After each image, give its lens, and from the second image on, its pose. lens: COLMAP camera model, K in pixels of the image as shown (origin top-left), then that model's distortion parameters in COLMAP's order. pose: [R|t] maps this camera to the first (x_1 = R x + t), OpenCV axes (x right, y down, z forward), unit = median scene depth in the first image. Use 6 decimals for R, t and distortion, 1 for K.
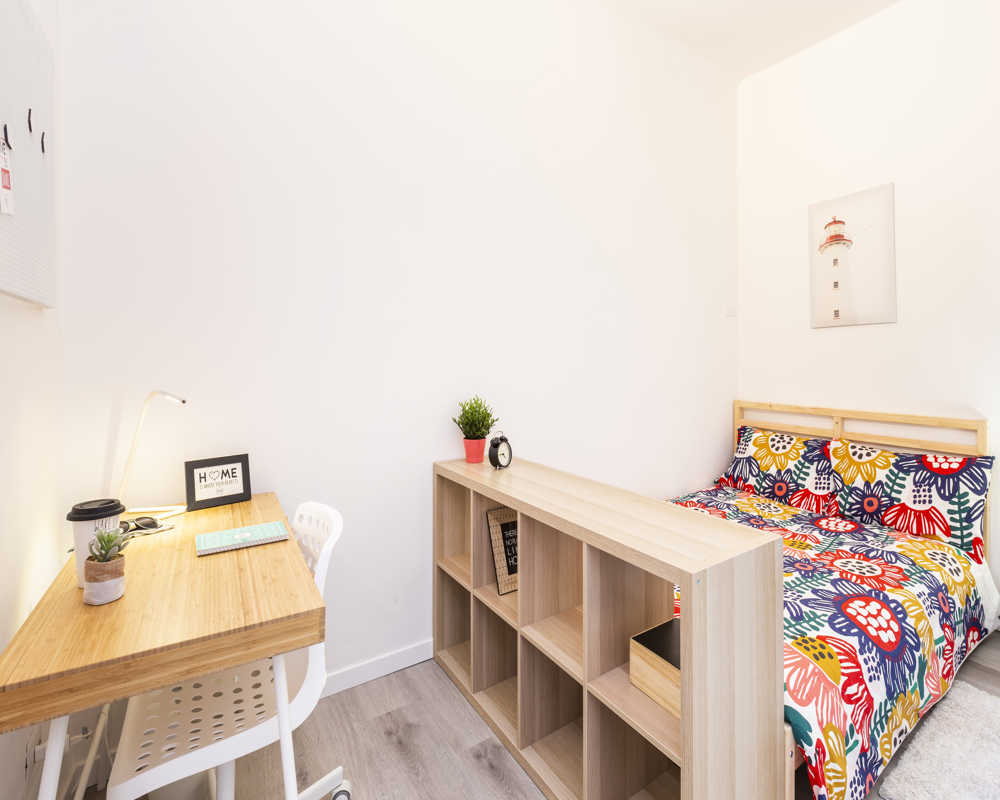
lens RADIAL K [[481.4, 0, 545.6], [0, 481.4, 357.0], [0, 0, 1]] dist [-0.001132, -0.000429]
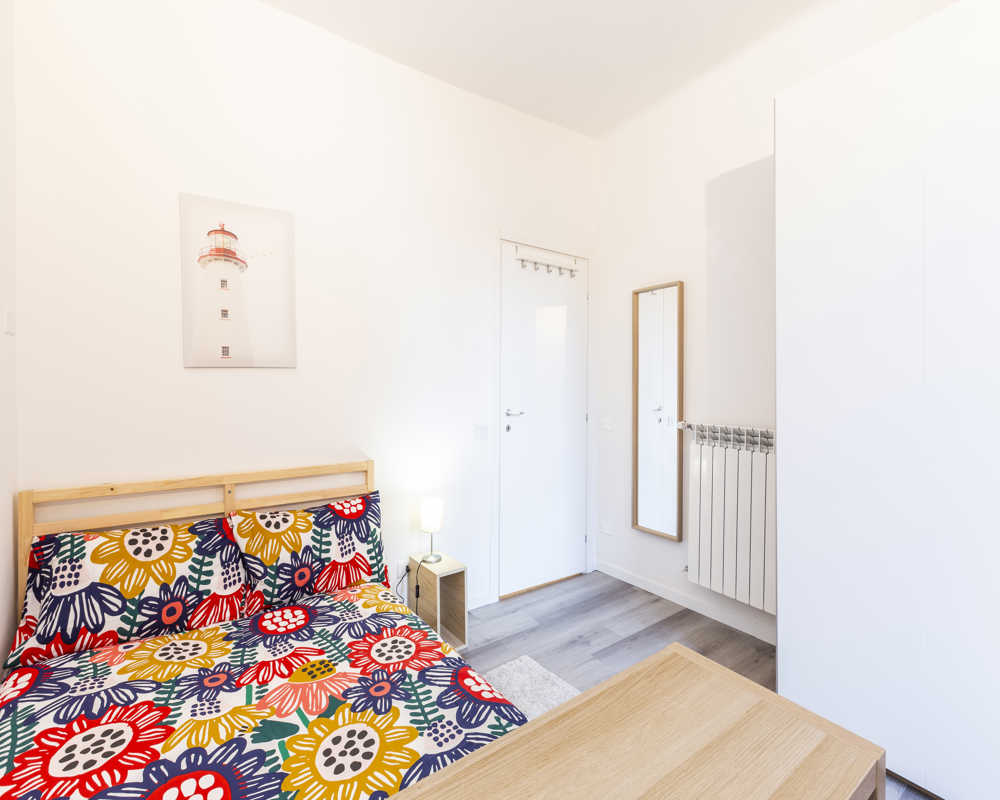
lens RADIAL K [[457.9, 0, 509.5], [0, 457.9, 393.4], [0, 0, 1]] dist [0.001760, -0.000180]
pose [[0.009924, -0.008835, 0.999912, -0.157858], [0.001536, 0.999960, 0.008820, -0.034596], [-0.999950, 0.001448, 0.009937, 0.664431]]
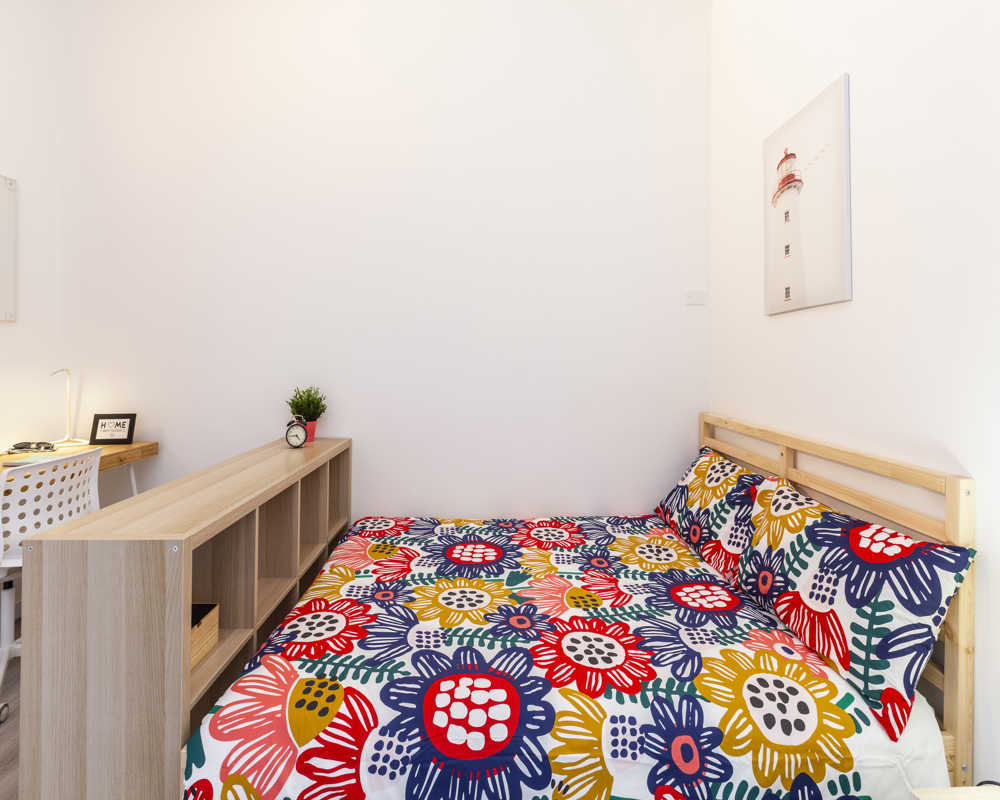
lens RADIAL K [[445.6, 0, 500.3], [0, 445.6, 358.4], [0, 0, 1]] dist [0.000240, -0.000045]
pose [[0.834077, 0.011139, -0.551535, 0.761362], [-0.012941, 0.999916, 0.000623, 0.008744], [0.551496, 0.006618, 0.834151, 0.320247]]
